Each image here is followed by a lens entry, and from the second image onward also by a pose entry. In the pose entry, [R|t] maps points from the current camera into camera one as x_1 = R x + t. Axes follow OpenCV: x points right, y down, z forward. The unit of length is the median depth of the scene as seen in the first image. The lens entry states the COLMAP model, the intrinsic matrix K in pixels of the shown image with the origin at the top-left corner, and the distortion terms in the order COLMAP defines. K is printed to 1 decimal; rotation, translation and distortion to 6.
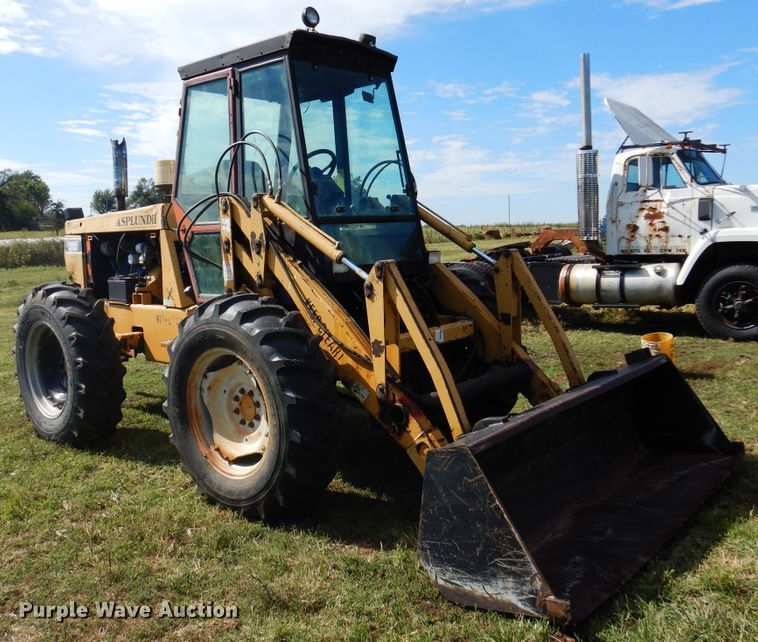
lens RADIAL K [[711.5, 0, 354.3], [0, 711.5, 302.0], [0, 0, 1]] dist [0.007060, 0.008826]
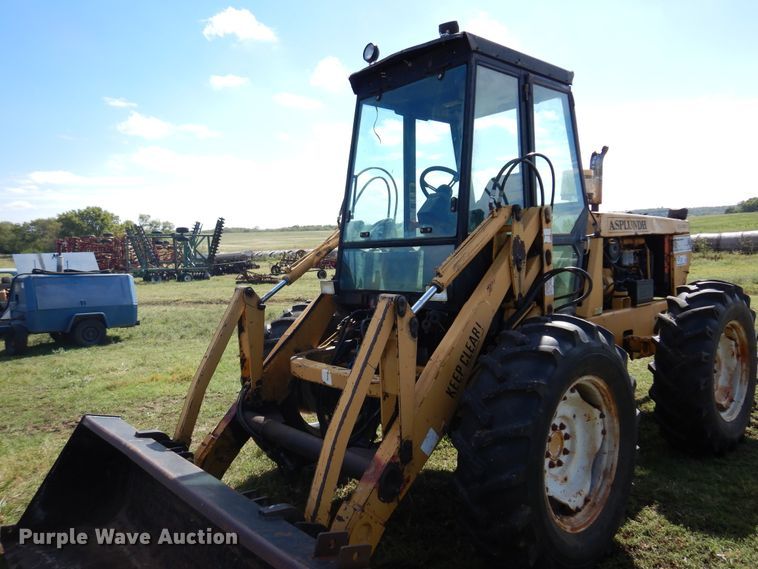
lens RADIAL K [[540.1, 0, 375.2], [0, 540.1, 286.4], [0, 0, 1]] dist [0.012096, -0.001984]
pose [[-0.085948, 0.112811, -0.989892, 0.731579], [-0.057284, 0.991366, 0.117952, -0.141875], [0.994651, 0.066843, -0.078744, 1.033664]]
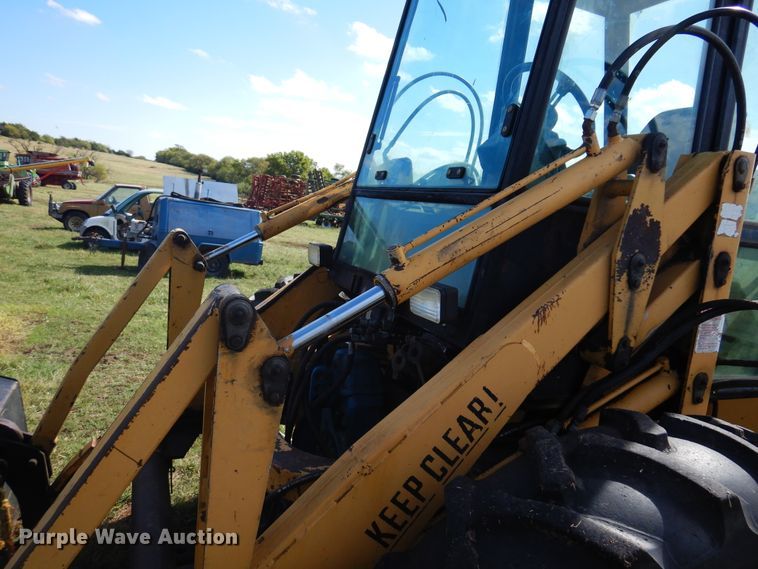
lens RADIAL K [[540.1, 0, 375.2], [0, 540.1, 286.4], [0, 0, 1]] dist [0.012096, -0.001984]
pose [[-0.408978, 0.125710, -0.903844, 0.389129], [-0.181489, 0.959475, 0.215569, -0.131374], [0.894315, 0.252201, -0.369589, 1.135563]]
